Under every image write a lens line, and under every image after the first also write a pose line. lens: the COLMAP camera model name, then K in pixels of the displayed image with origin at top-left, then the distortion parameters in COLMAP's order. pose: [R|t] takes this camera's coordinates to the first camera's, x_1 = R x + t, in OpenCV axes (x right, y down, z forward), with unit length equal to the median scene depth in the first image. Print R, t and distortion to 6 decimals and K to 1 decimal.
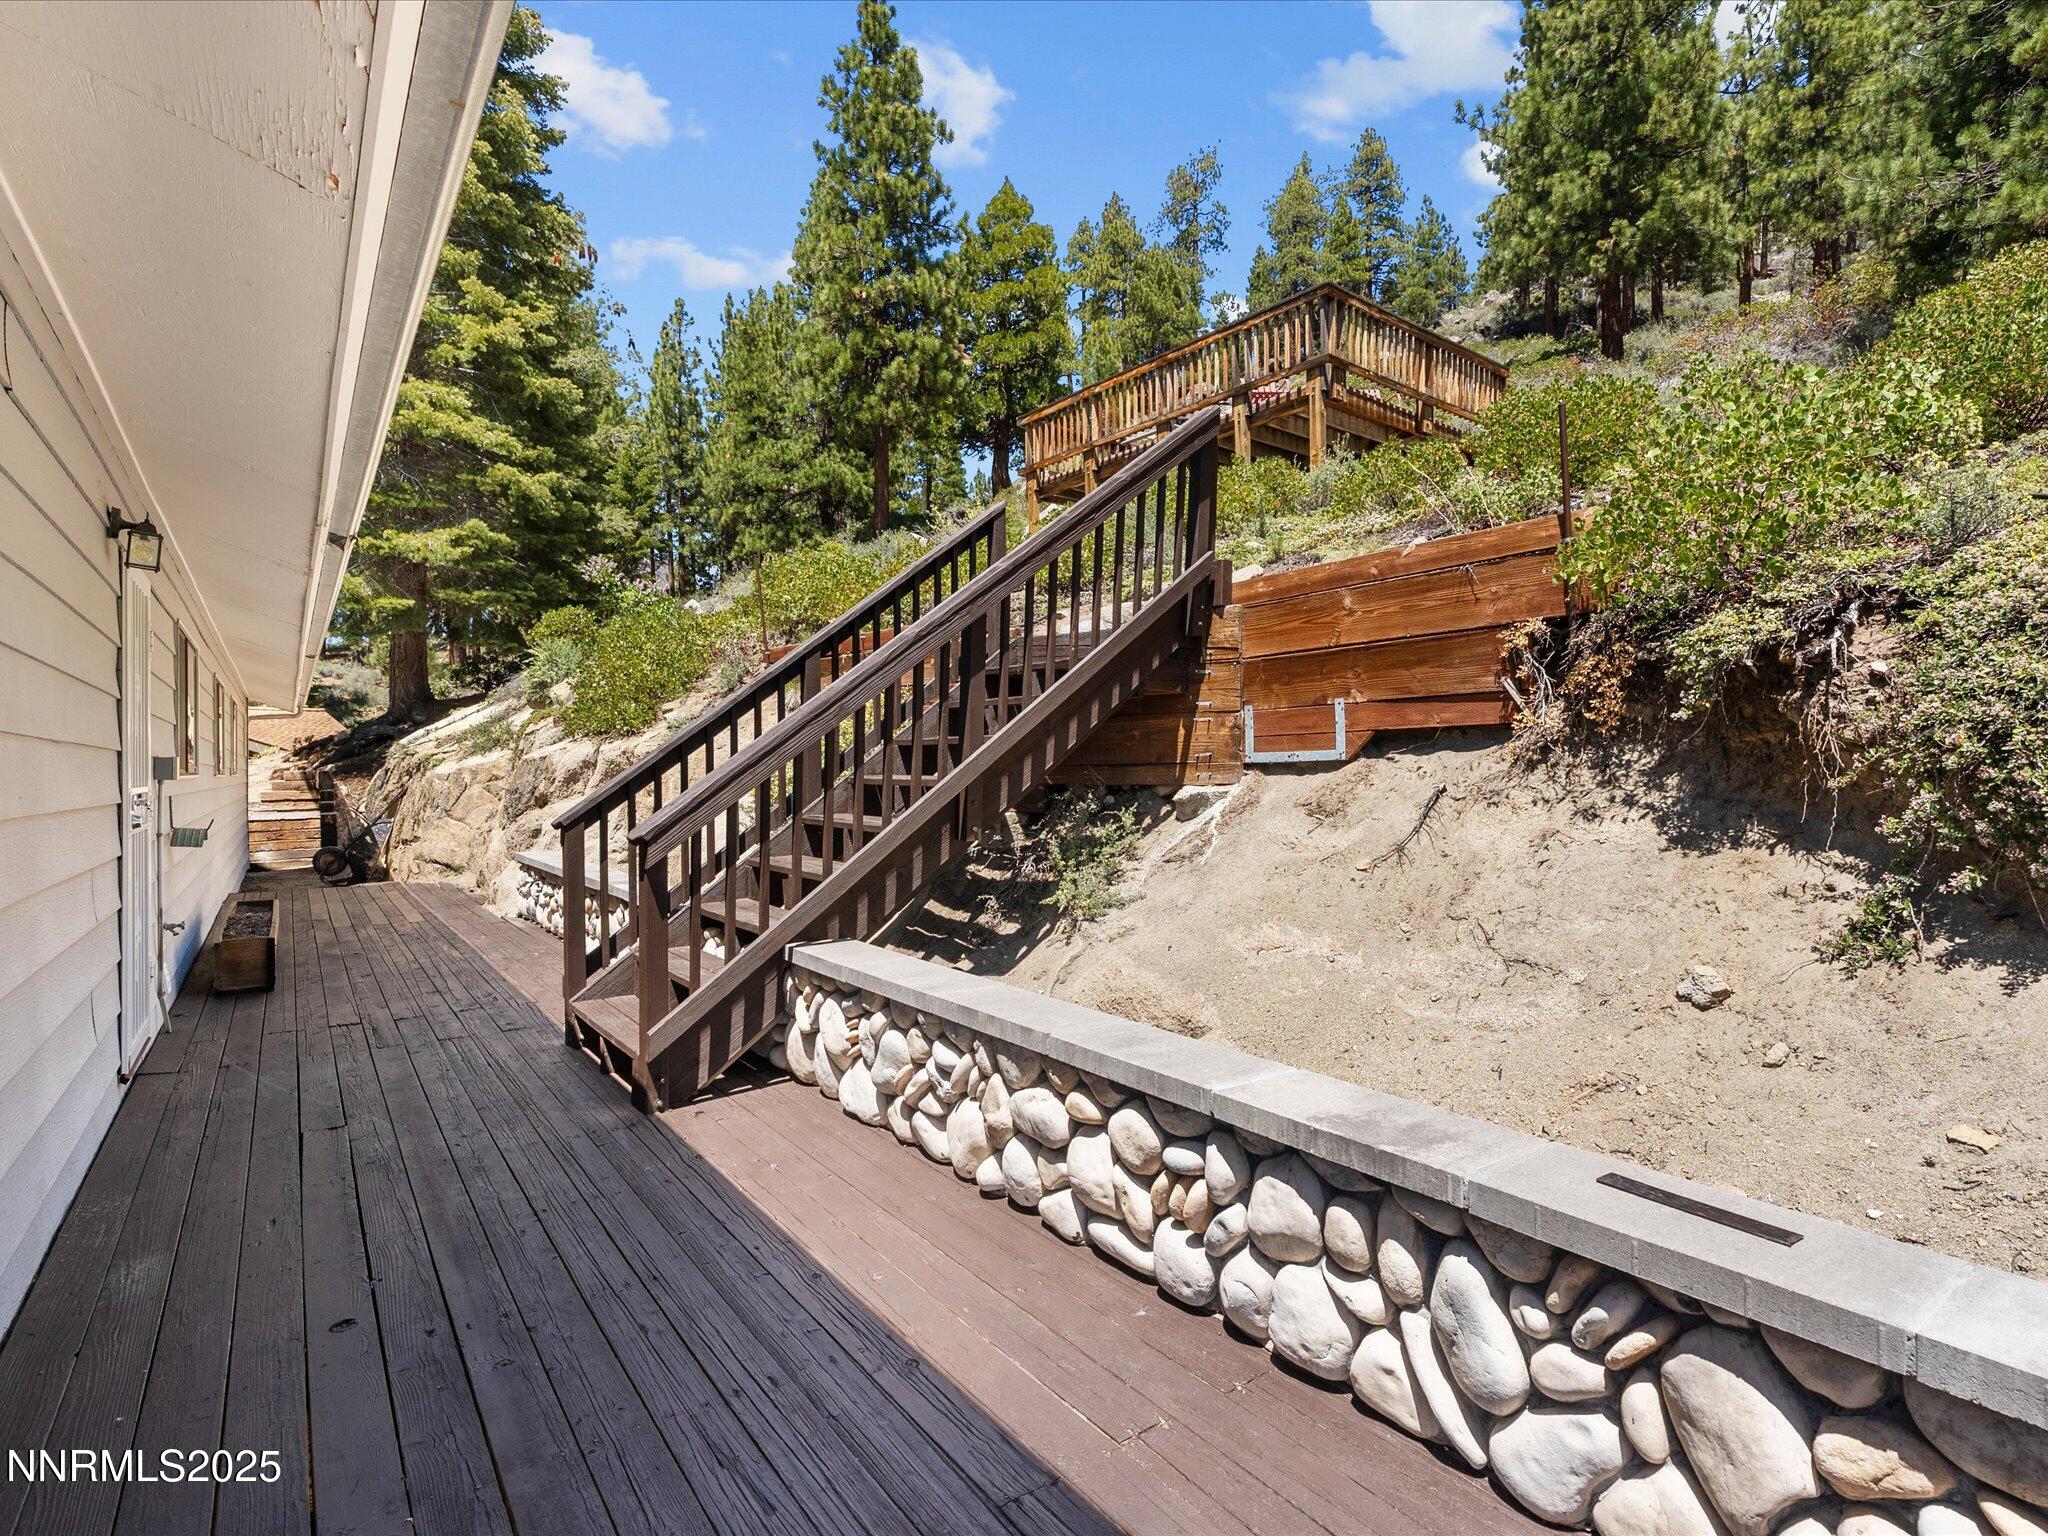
lens RADIAL K [[1052.5, 0, 1022.6], [0, 1052.5, 768.2], [0, 0, 1]] dist [-0.001070, 0.001923]
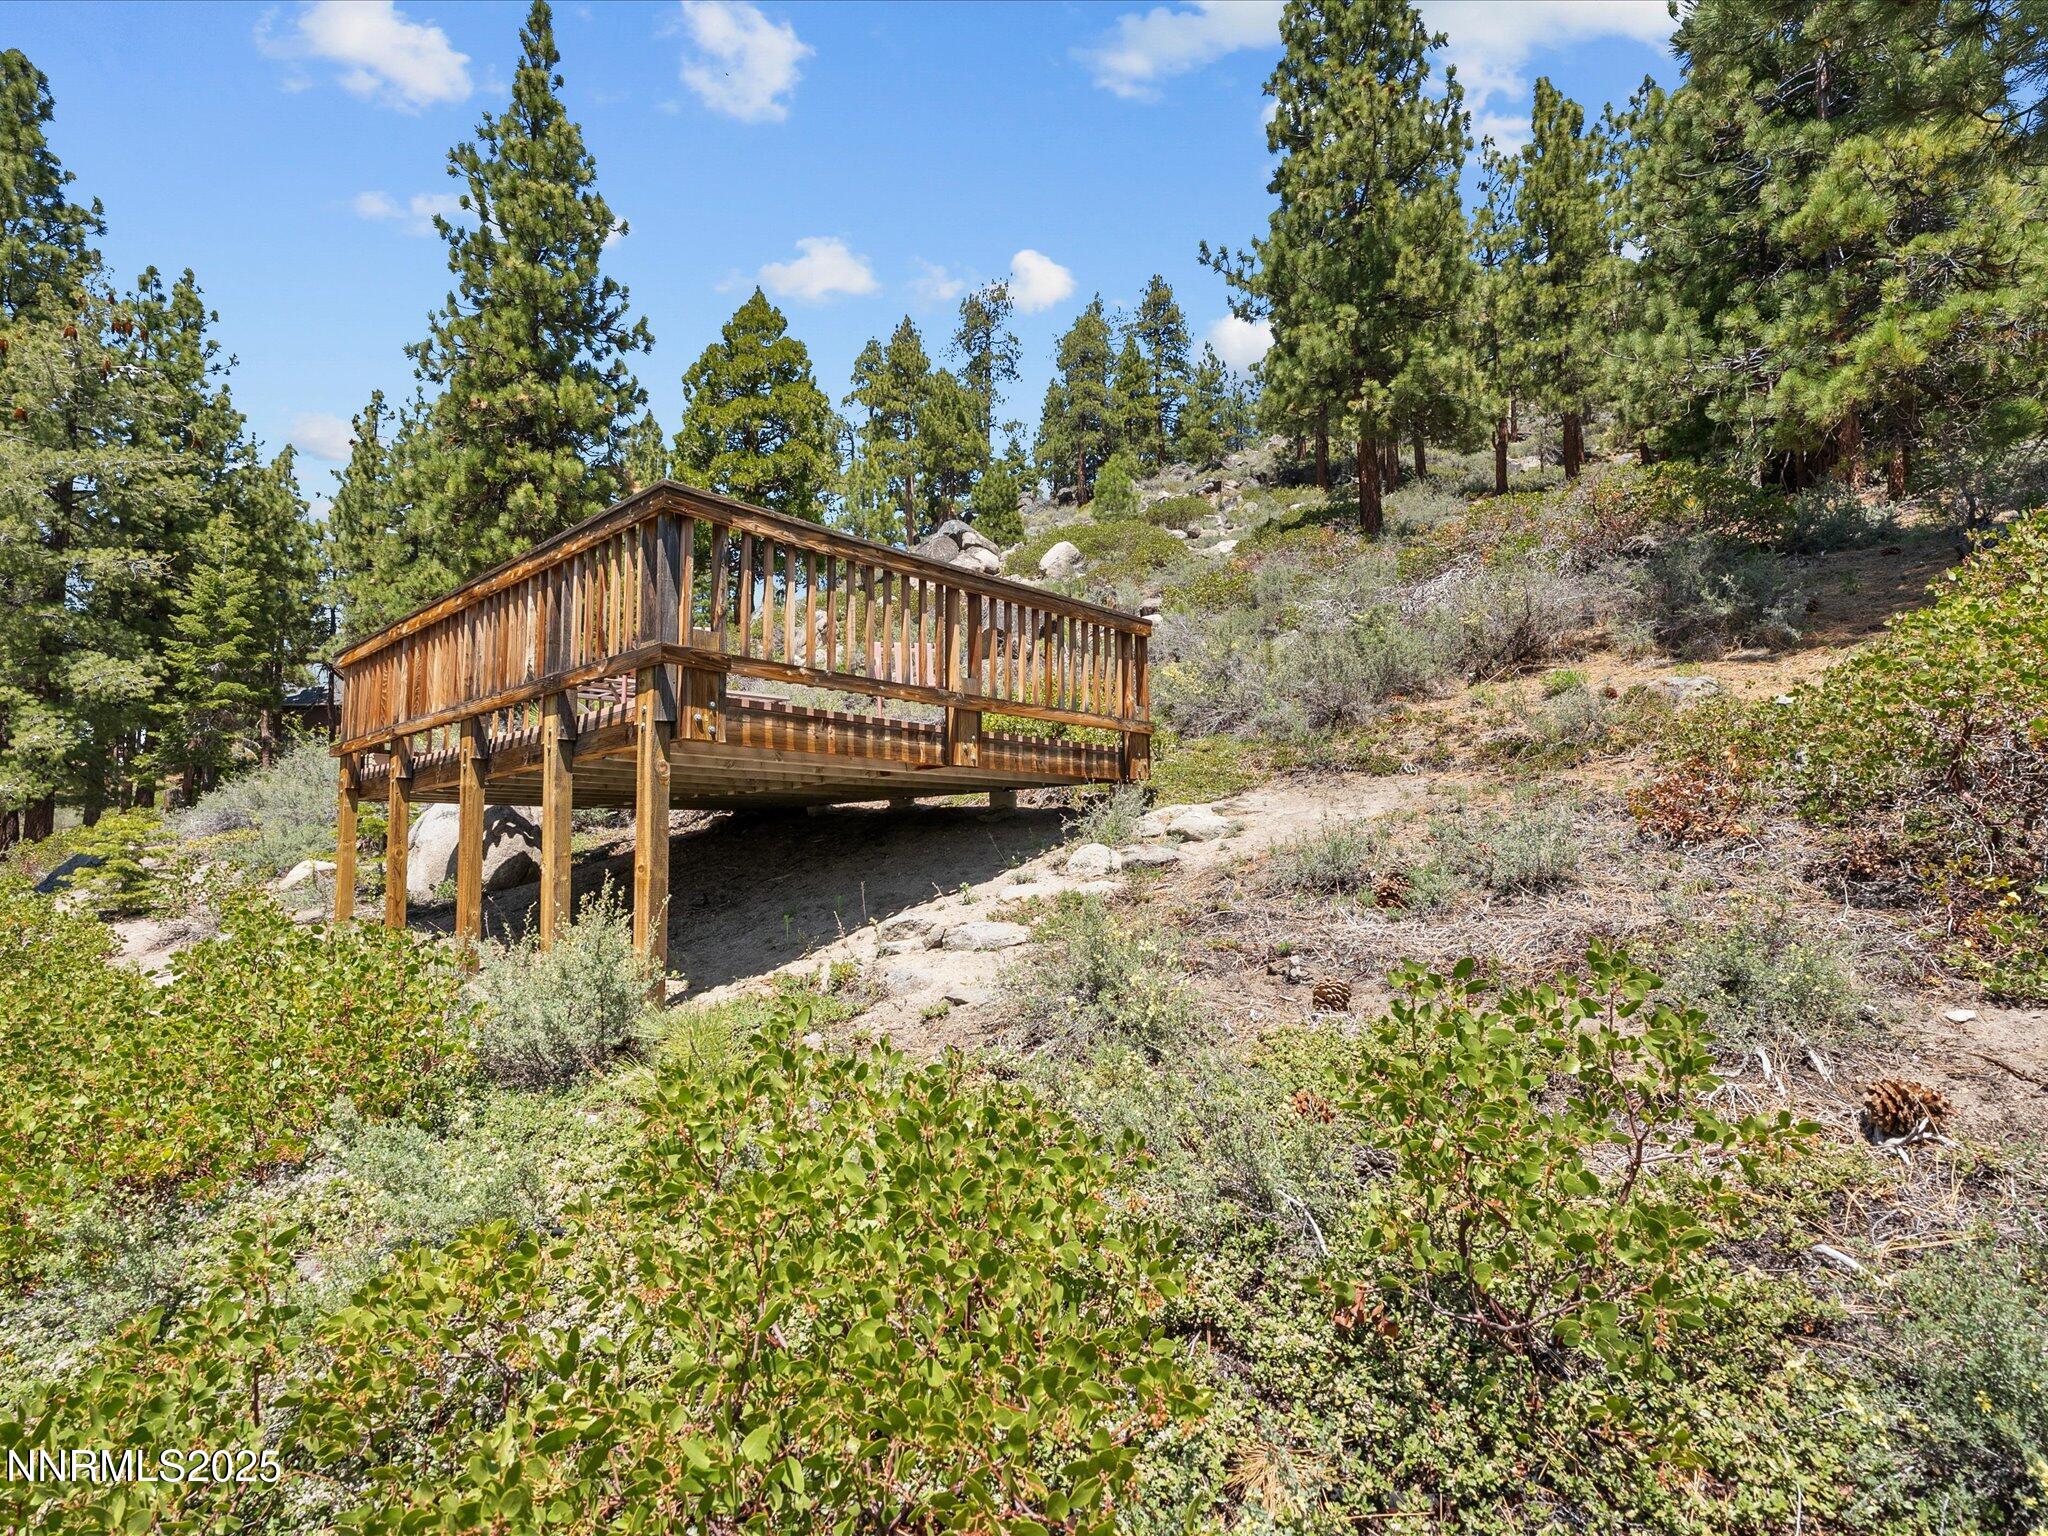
lens RADIAL K [[1052.5, 0, 1024.3], [0, 1052.5, 773.0], [0, 0, 1]] dist [-0.001070, 0.001923]
pose [[0.986434, 0.008634, 0.163929, 0.119802], [0.006510, 0.995773, -0.091616, -0.098121], [-0.164027, 0.091441, 0.982209, 0.181222]]
